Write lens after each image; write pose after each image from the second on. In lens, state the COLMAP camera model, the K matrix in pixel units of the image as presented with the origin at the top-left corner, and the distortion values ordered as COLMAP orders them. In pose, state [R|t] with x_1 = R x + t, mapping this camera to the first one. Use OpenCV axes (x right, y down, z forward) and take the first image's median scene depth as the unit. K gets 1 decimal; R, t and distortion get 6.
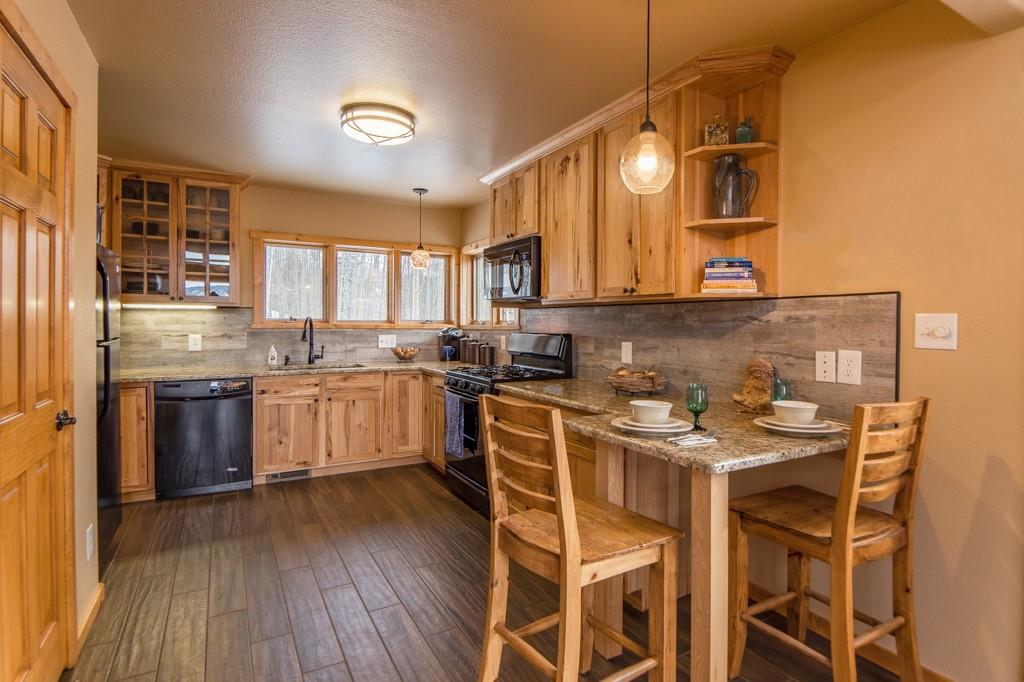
lens RADIAL K [[501.8, 0, 542.4], [0, 501.8, 329.6], [0, 0, 1]] dist [-0.006714, -0.005946]
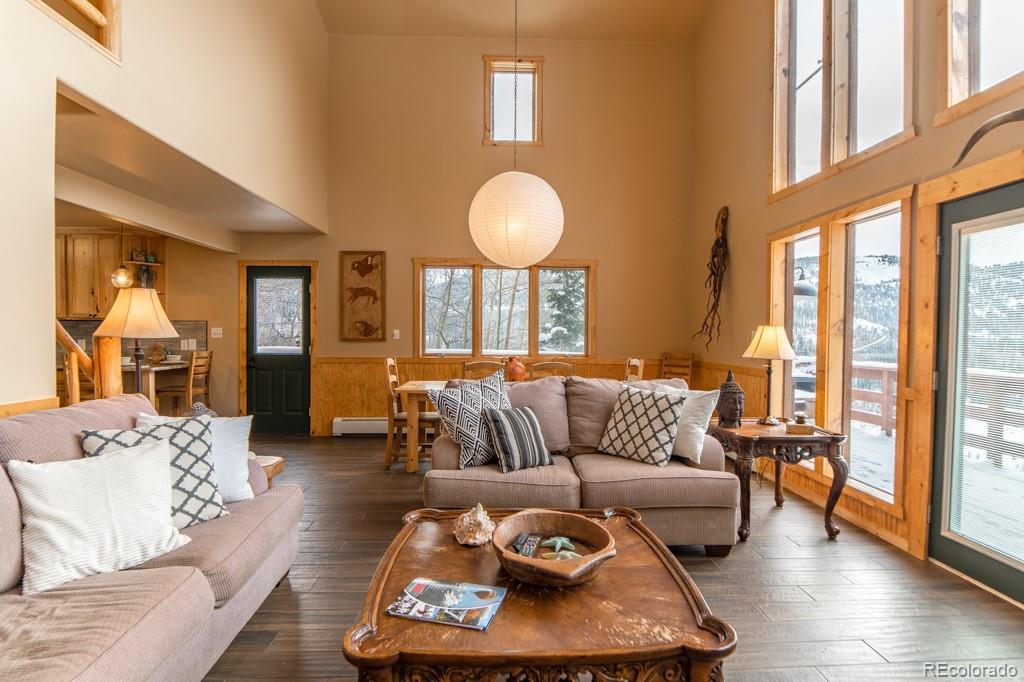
lens RADIAL K [[501.8, 0, 507.4], [0, 501.8, 348.4], [0, 0, 1]] dist [-0.006714, -0.005946]
pose [[0.485039, -0.023801, 0.874169, -0.934195], [0.004898, 0.999688, 0.024501, 0.026754], [-0.874479, -0.007603, 0.485004, -1.802604]]
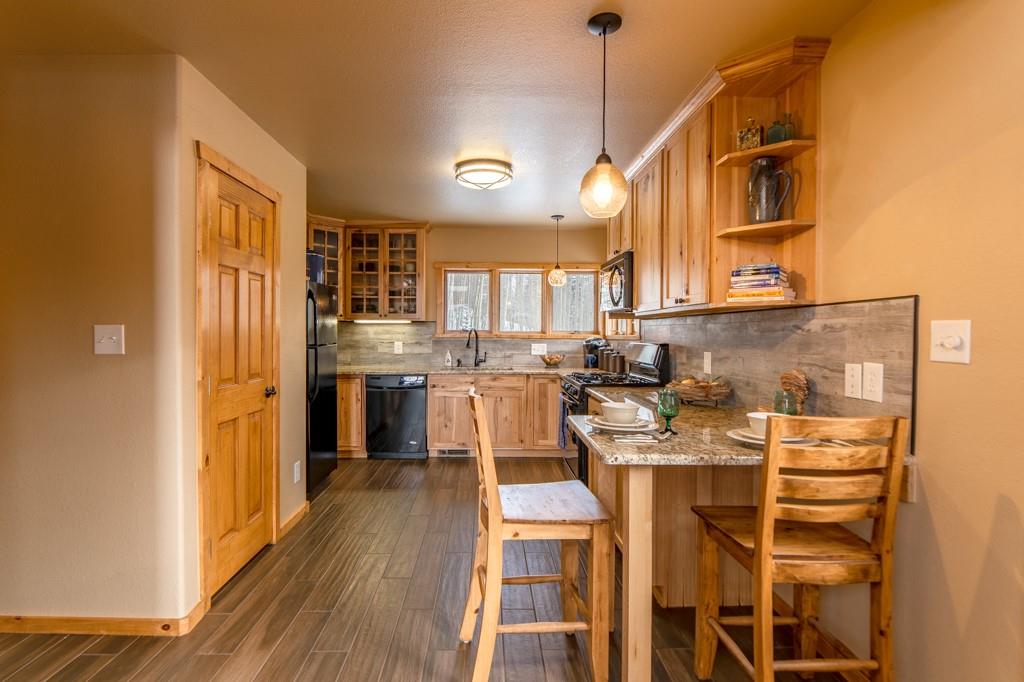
lens RADIAL K [[501.8, 0, 538.8], [0, 501.8, 341.0], [0, 0, 1]] dist [-0.006714, -0.005946]
pose [[0.885728, 0.005210, -0.464175, 0.423701], [-0.004818, 0.999986, 0.002030, 0.003237], [0.464179, 0.000439, 0.885741, -0.048692]]
